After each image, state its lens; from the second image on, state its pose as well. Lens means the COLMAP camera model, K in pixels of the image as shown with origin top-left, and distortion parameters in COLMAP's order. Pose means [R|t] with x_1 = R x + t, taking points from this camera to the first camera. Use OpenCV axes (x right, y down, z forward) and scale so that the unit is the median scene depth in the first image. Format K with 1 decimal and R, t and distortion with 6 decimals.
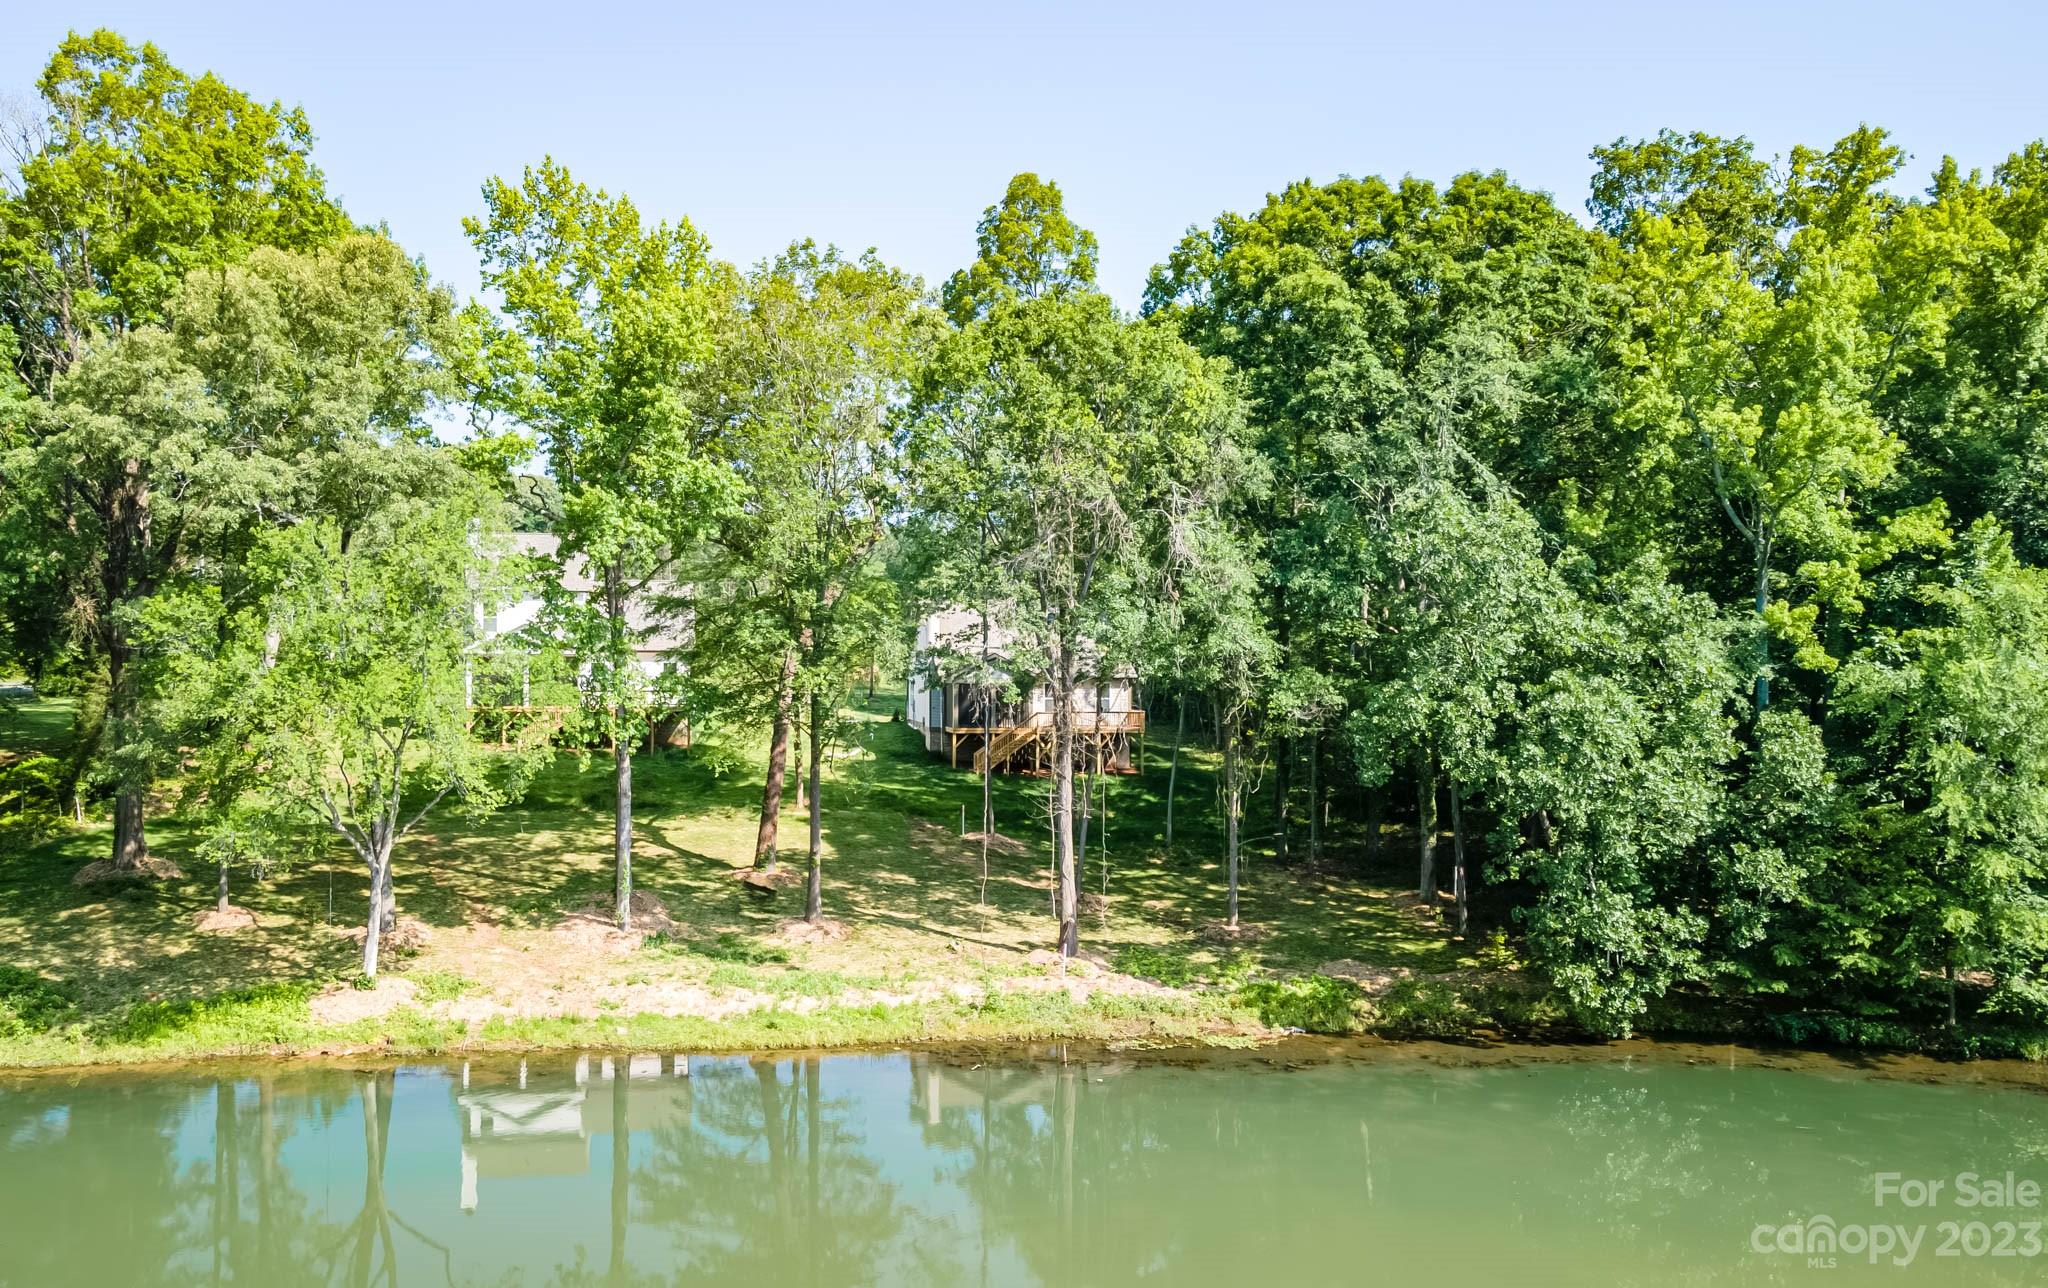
lens RADIAL K [[1466.3, 0, 1024.0], [0, 1466.3, 644.0], [0, 0, 1]] dist [-0.000076, -0.000016]
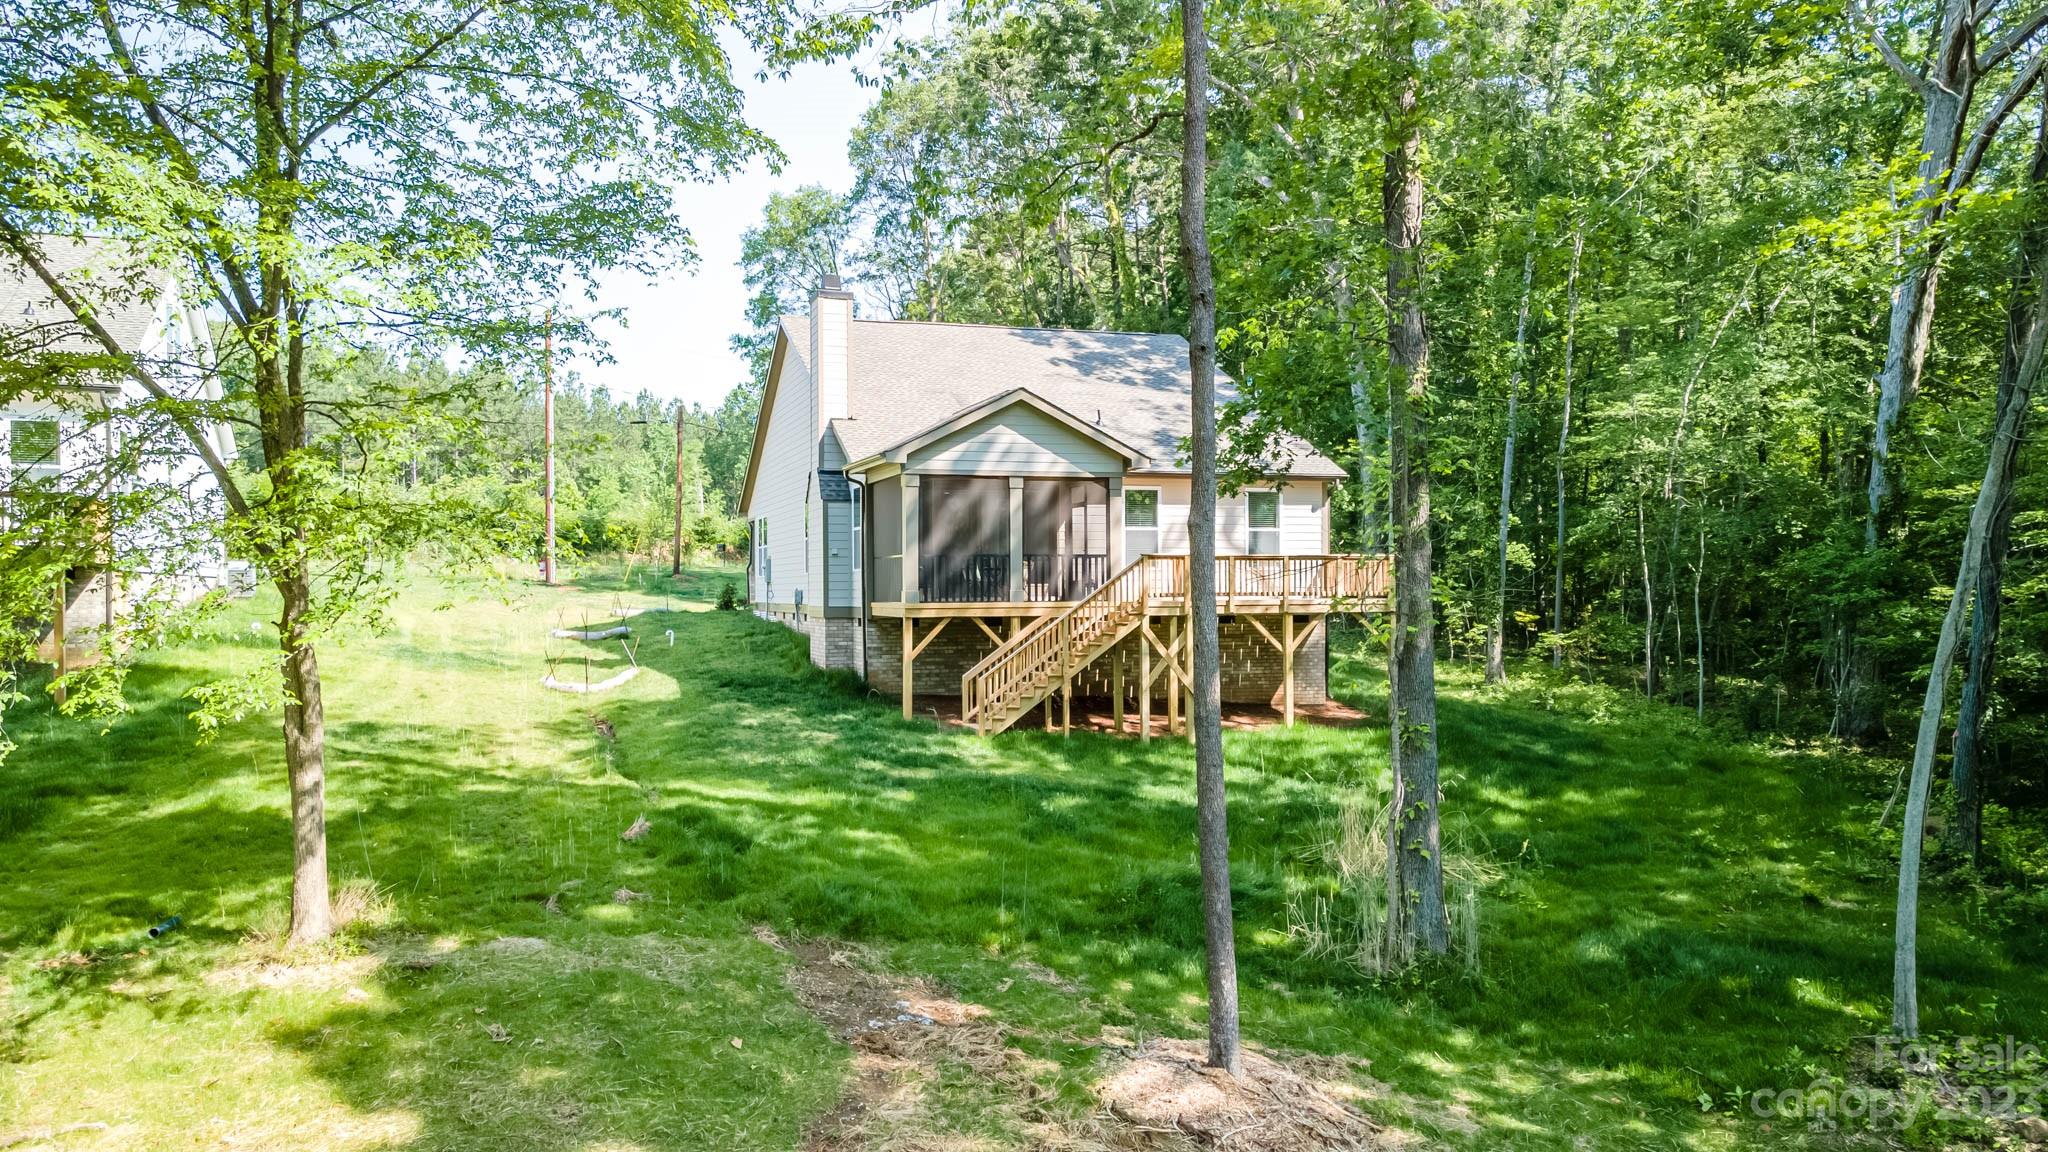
lens RADIAL K [[1482.1, 0, 1024.7], [0, 1482.1, 552.2], [0, 0, 1]] dist [0.011771, 0.061065]
pose [[0.992850, -0.013615, 0.118587, -0.060907], [0.014539, 0.999870, -0.006930, 0.047789], [-0.118478, 0.008604, 0.992919, 0.644478]]
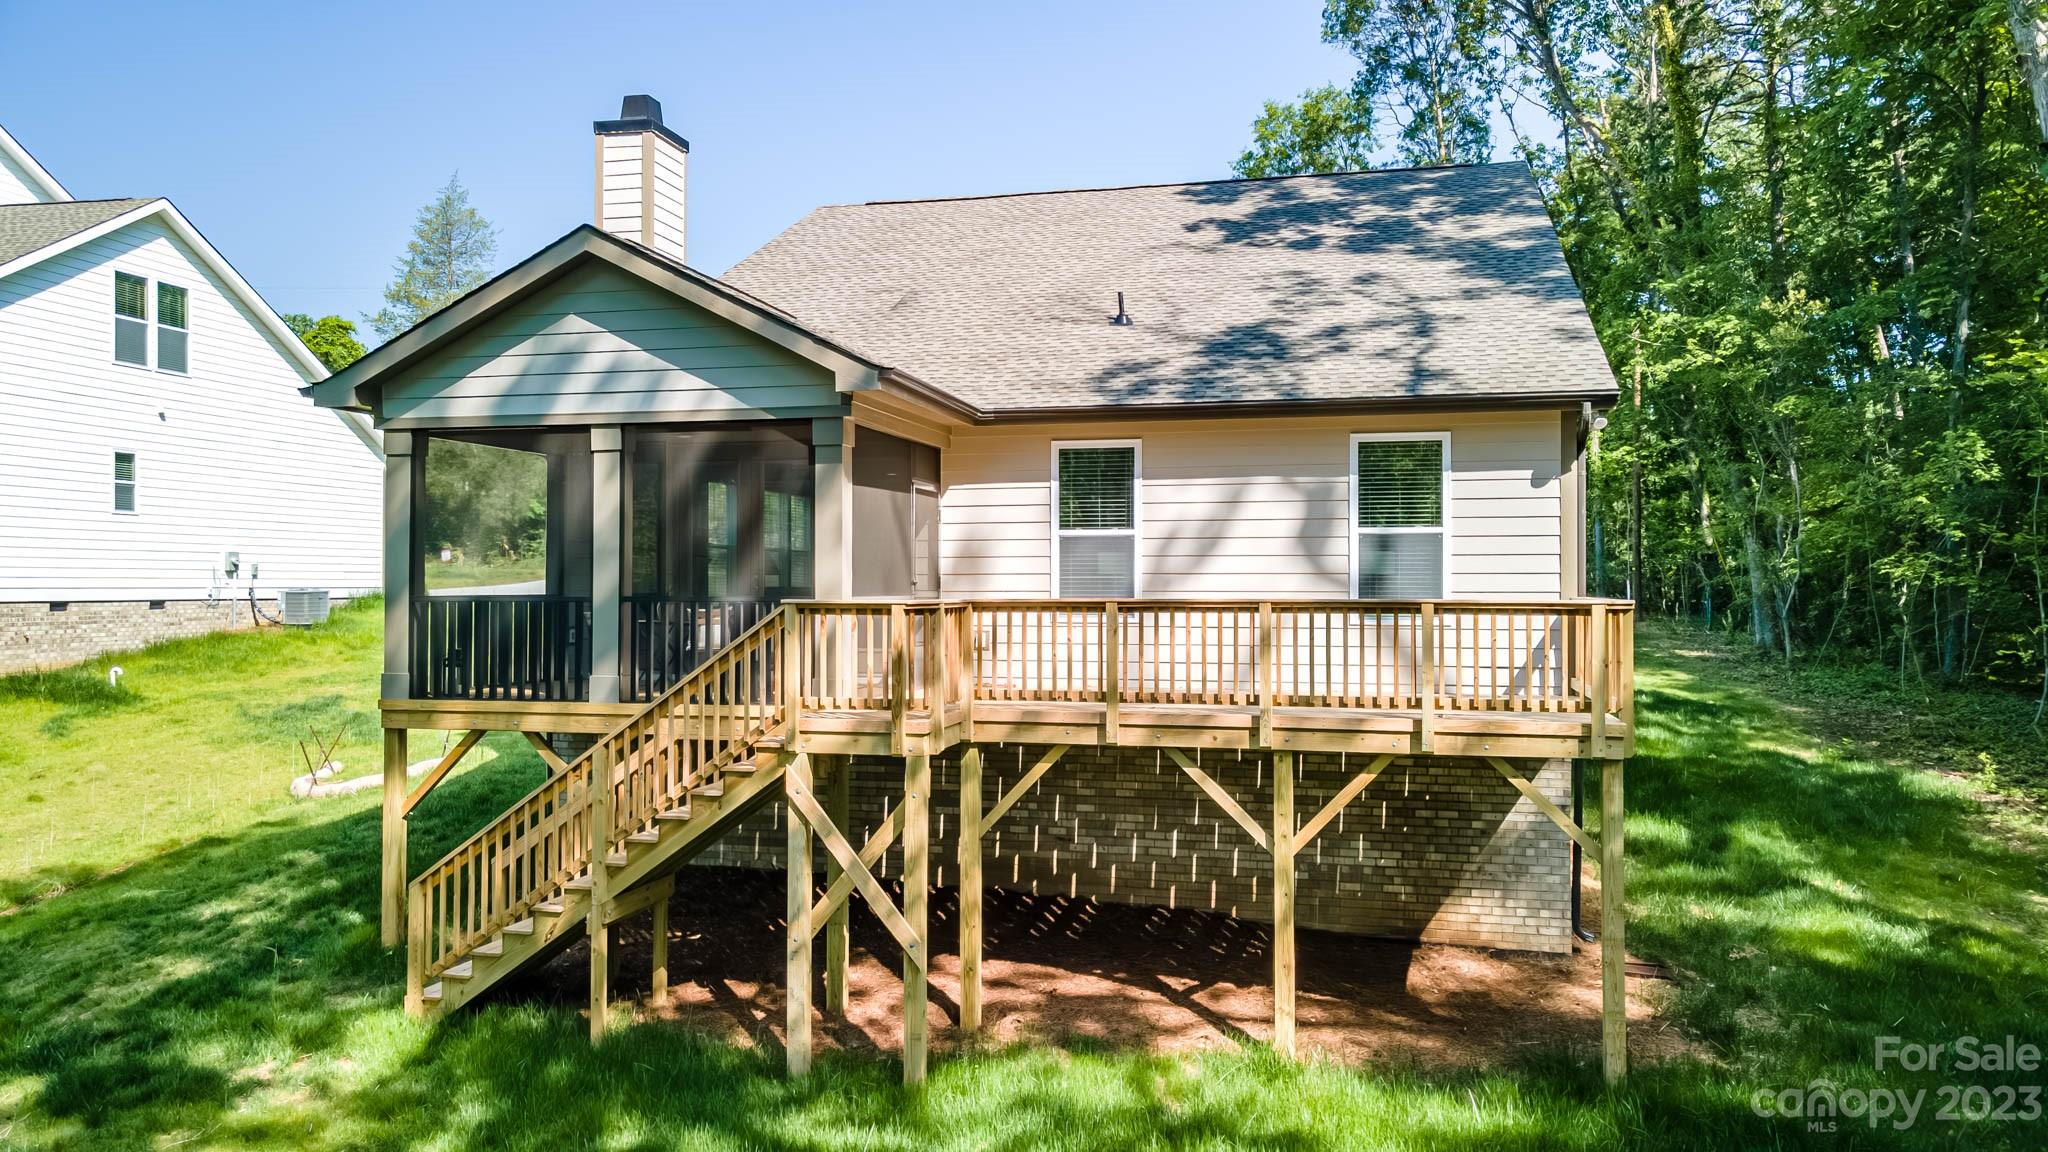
lens RADIAL K [[1482.1, 0, 1024.7], [0, 1482.1, 552.2], [0, 0, 1]] dist [0.011771, 0.061065]
pose [[0.920299, -0.016678, -0.390860, 0.087810], [0.015163, 0.999861, -0.006962, 0.042605], [0.390922, 0.000480, 0.920424, 0.874613]]
